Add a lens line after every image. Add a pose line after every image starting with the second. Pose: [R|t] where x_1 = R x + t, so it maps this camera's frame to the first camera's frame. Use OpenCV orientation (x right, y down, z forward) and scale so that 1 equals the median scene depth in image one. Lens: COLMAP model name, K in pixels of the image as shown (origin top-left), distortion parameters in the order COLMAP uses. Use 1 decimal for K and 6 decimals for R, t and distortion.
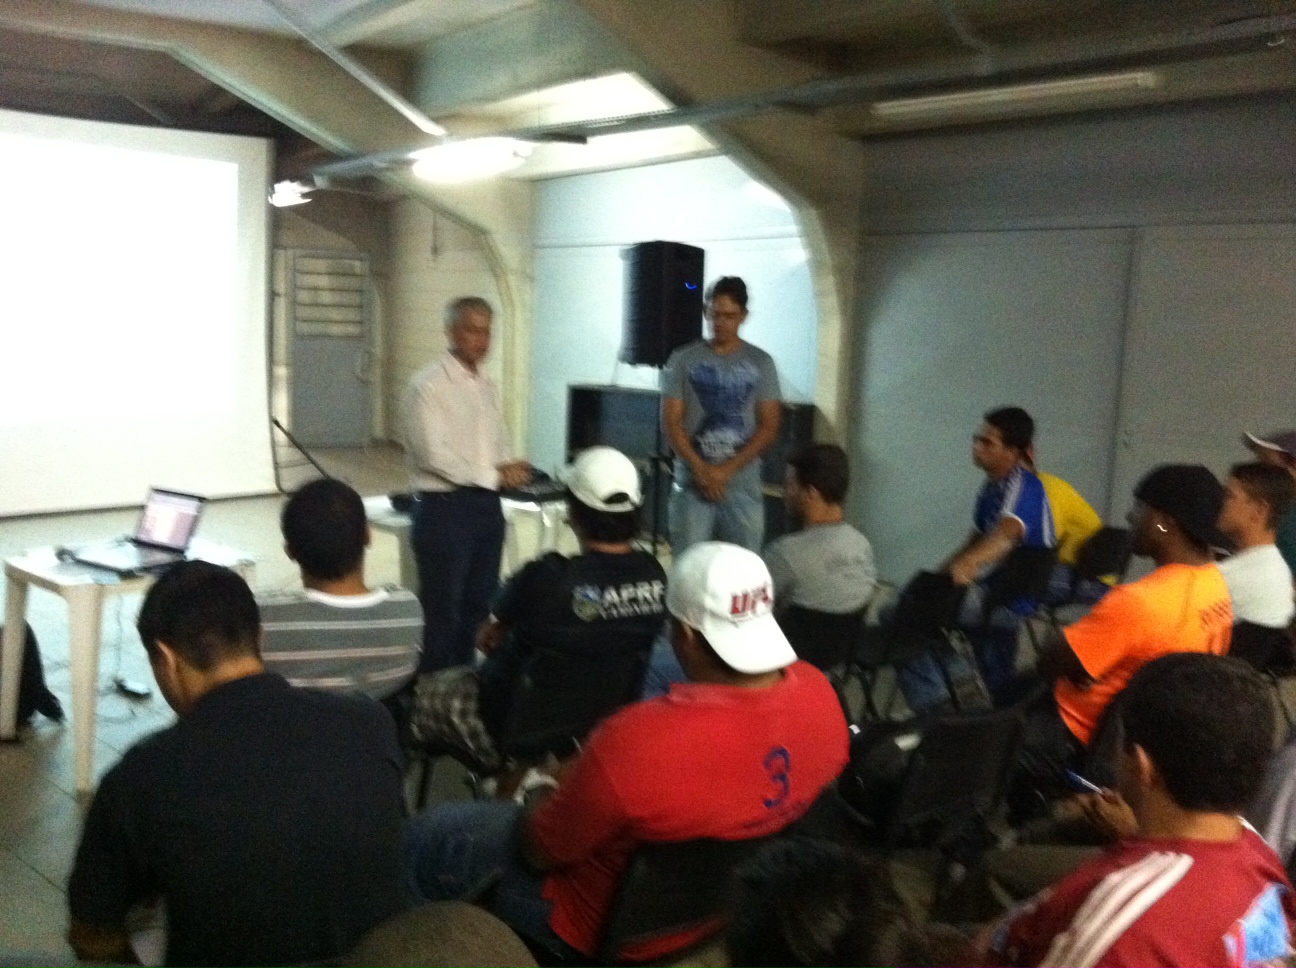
lens RADIAL K [[1215.4, 0, 638.5], [0, 1215.4, 483.2], [0, 0, 1]] dist [0.012270, 0.000000]
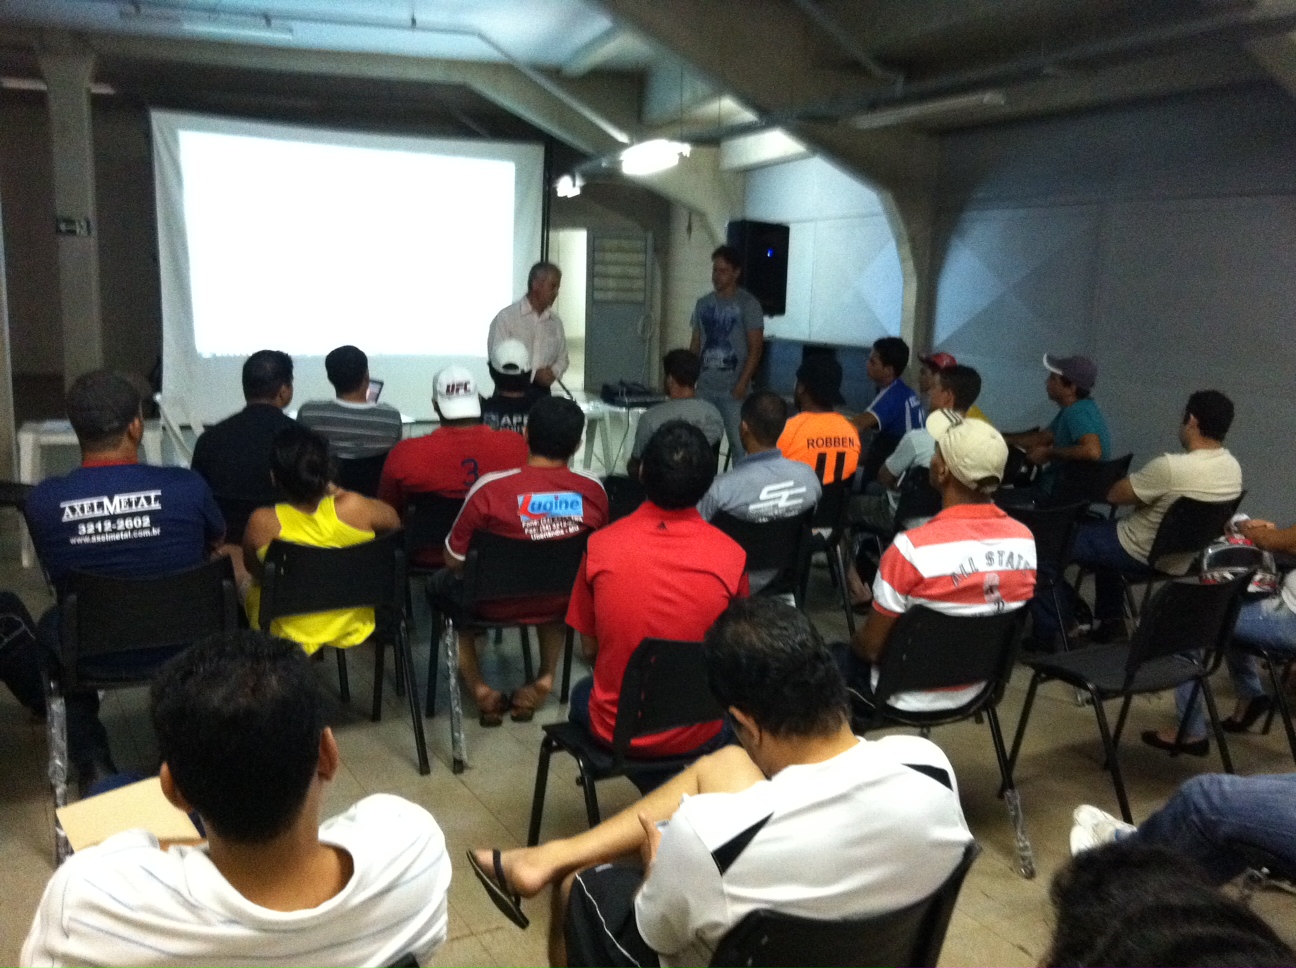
lens RADIAL K [[1215.4, 0, 660.8], [0, 1215.4, 473.4], [0, 0, 1]] dist [0.012270, 0.000000]
pose [[0.955385, 0.037410, -0.292983, 0.347306], [-0.034307, 0.999288, 0.015725, 0.064392], [0.293363, -0.004972, 0.955988, -0.319424]]
